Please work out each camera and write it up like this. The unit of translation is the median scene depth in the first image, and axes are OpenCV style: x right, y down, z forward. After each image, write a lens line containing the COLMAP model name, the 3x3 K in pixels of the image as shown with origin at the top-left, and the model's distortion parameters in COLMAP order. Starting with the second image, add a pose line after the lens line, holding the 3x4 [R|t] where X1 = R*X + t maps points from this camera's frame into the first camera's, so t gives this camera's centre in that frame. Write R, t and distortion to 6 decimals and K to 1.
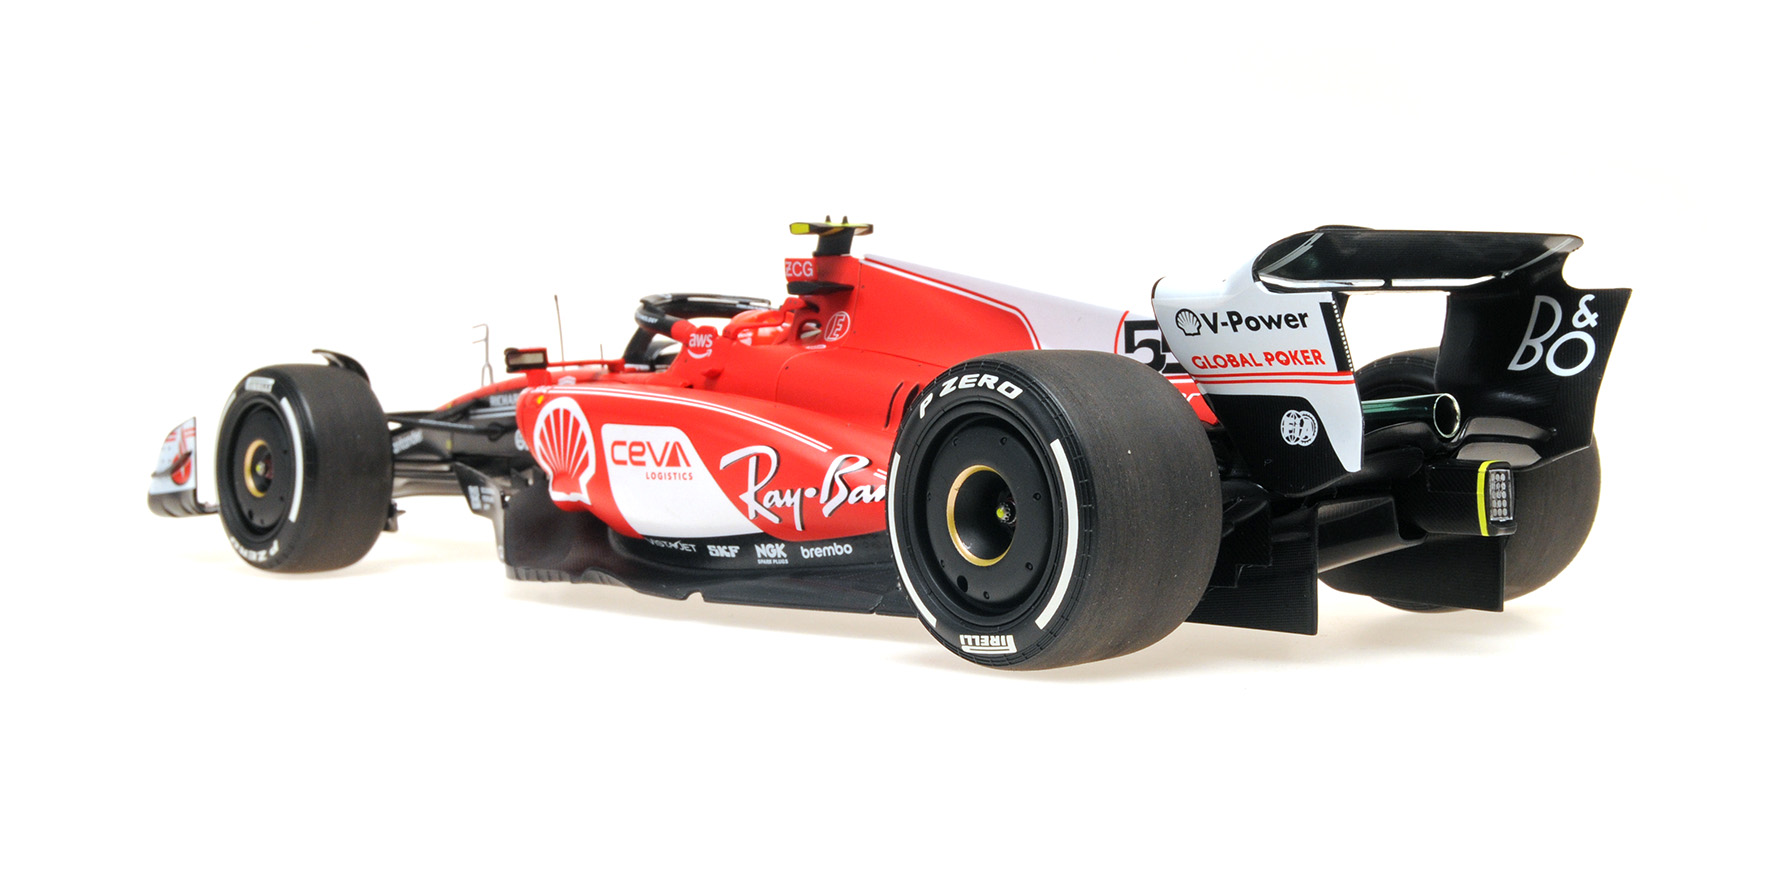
lens RADIAL K [[2364.0, 0, 885.9], [0, 2364.0, 442.0], [0, 0, 1]] dist [-0.153045, 0.000000]
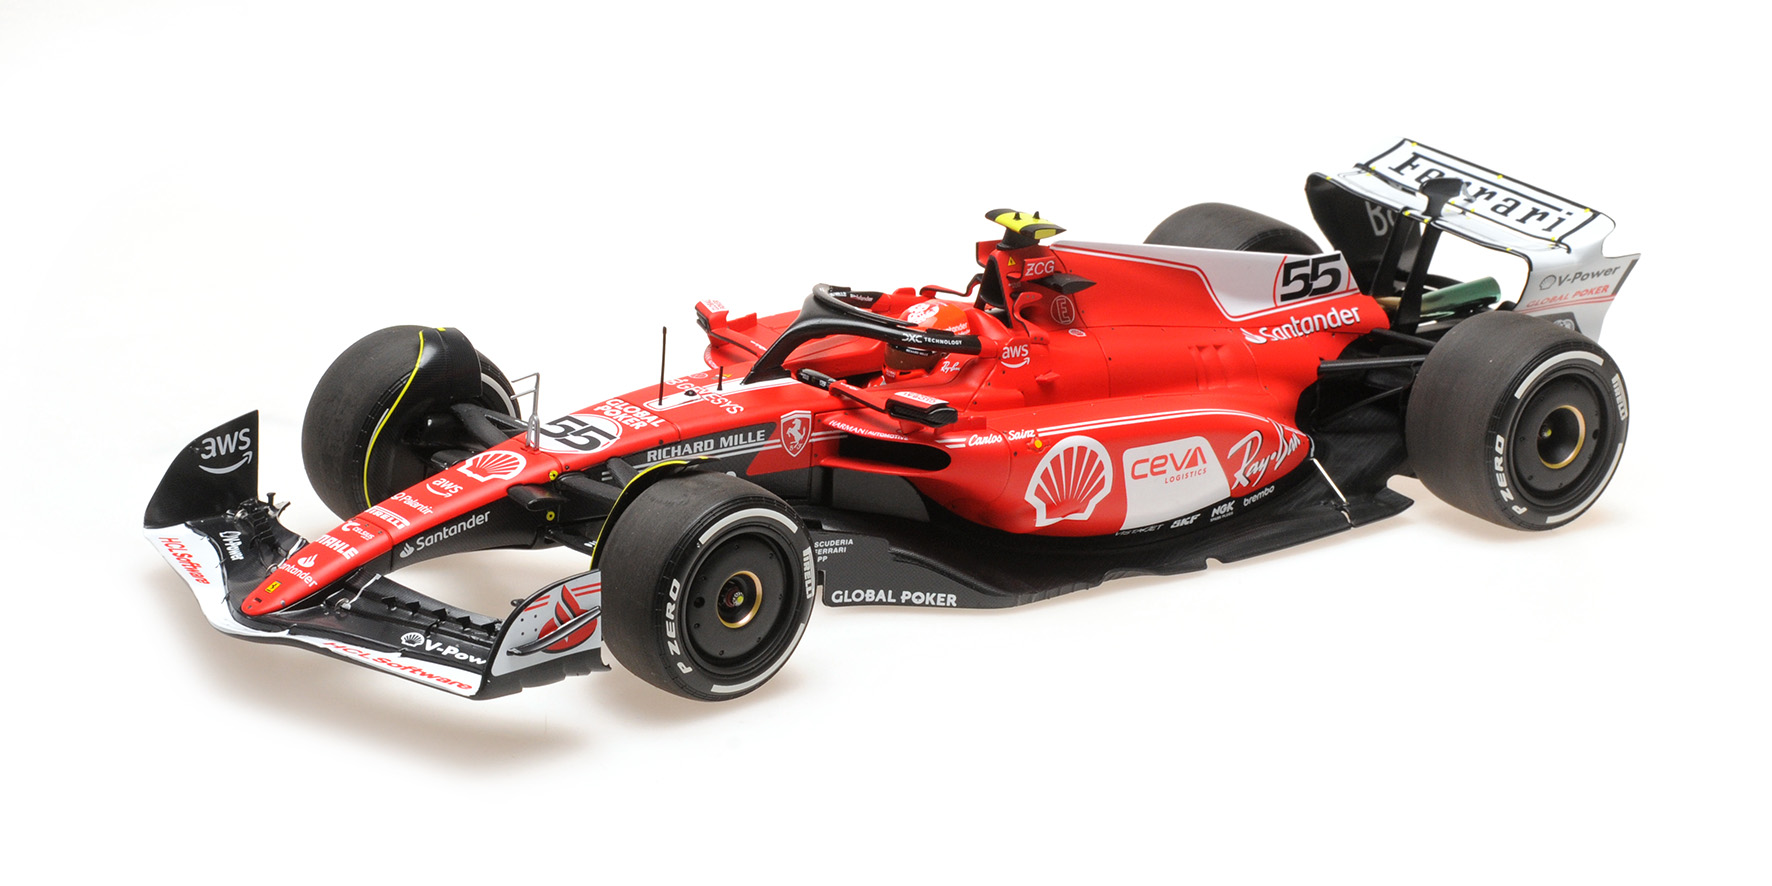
lens RADIAL K [[9695.9, 0, 888.0], [0, 9695.9, 442.2], [0, 0, 1]] dist [-1.100300, 0.000000]
pose [[0.034356, -0.282606, 0.958621, -4.765032], [-0.025401, 0.958630, 0.283519, -1.380678], [-0.999087, -0.034091, 0.025756, 1.005890]]
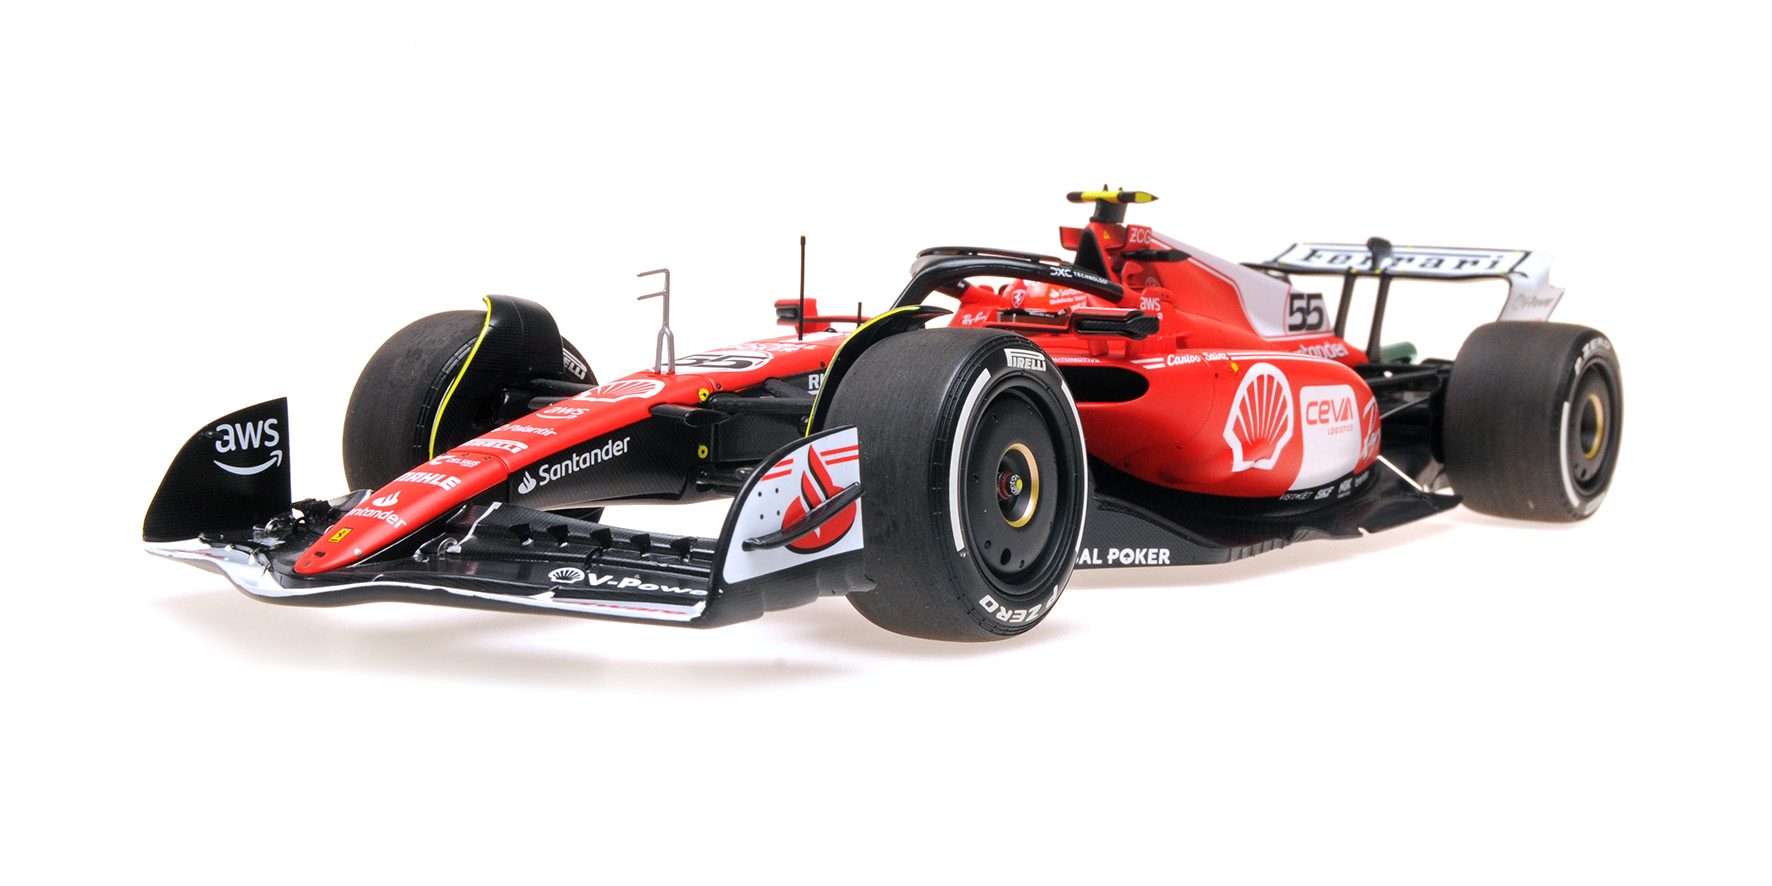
lens RADIAL K [[2364.0, 0, 886.2], [0, 2364.0, 435.0], [0, 0, 1]] dist [-0.153045, 0.000000]
pose [[-0.199821, -0.053147, 0.978390, -1.098440], [0.031651, 0.997657, 0.060658, -0.055089], [-0.979321, 0.043088, -0.197670, 1.396447]]
